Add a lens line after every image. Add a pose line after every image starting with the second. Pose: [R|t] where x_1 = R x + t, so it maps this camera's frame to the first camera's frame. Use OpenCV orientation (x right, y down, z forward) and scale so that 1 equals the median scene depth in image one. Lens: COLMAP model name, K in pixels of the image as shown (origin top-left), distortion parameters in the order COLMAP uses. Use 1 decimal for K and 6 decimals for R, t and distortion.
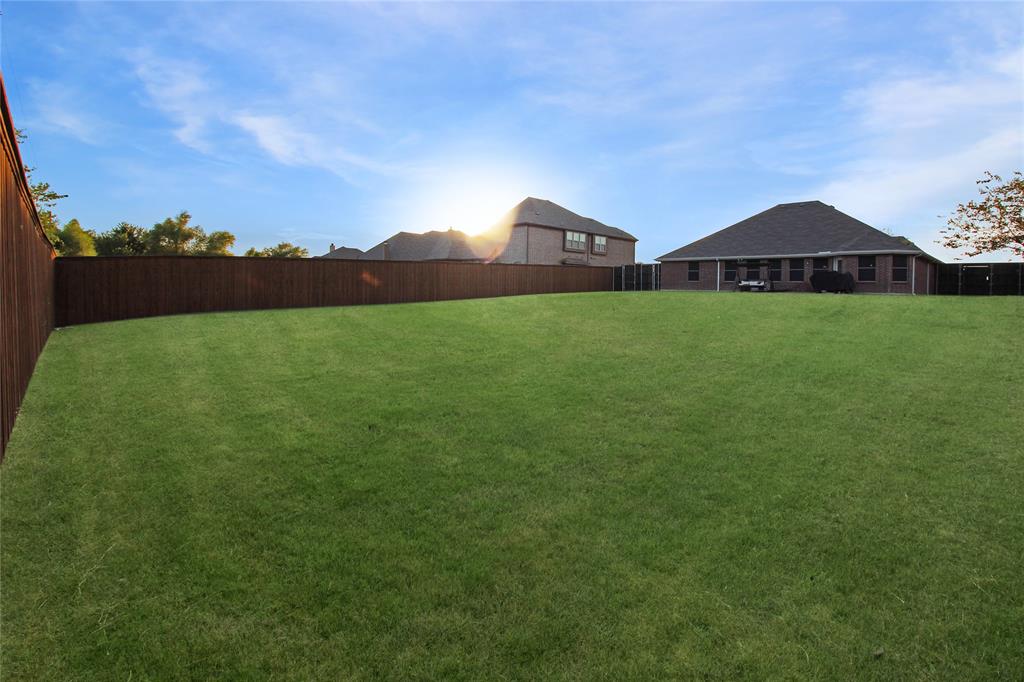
lens RADIAL K [[471.9, 0, 510.7], [0, 471.9, 304.9], [0, 0, 1]] dist [-0.000668, -0.000536]
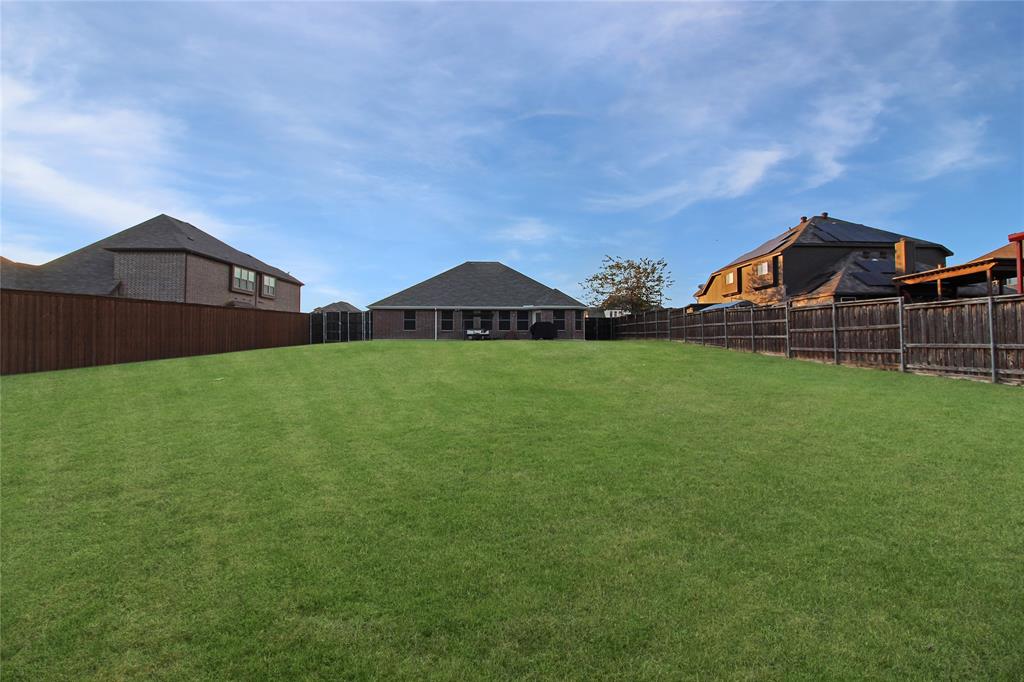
lens RADIAL K [[471.9, 0, 510.7], [0, 471.9, 304.9], [0, 0, 1]] dist [-0.000668, -0.000536]
pose [[0.673982, 0.039971, 0.737665, -0.179422], [0.038618, 0.995264, -0.089213, -0.007539], [-0.737737, 0.088615, 0.669247, 0.185095]]
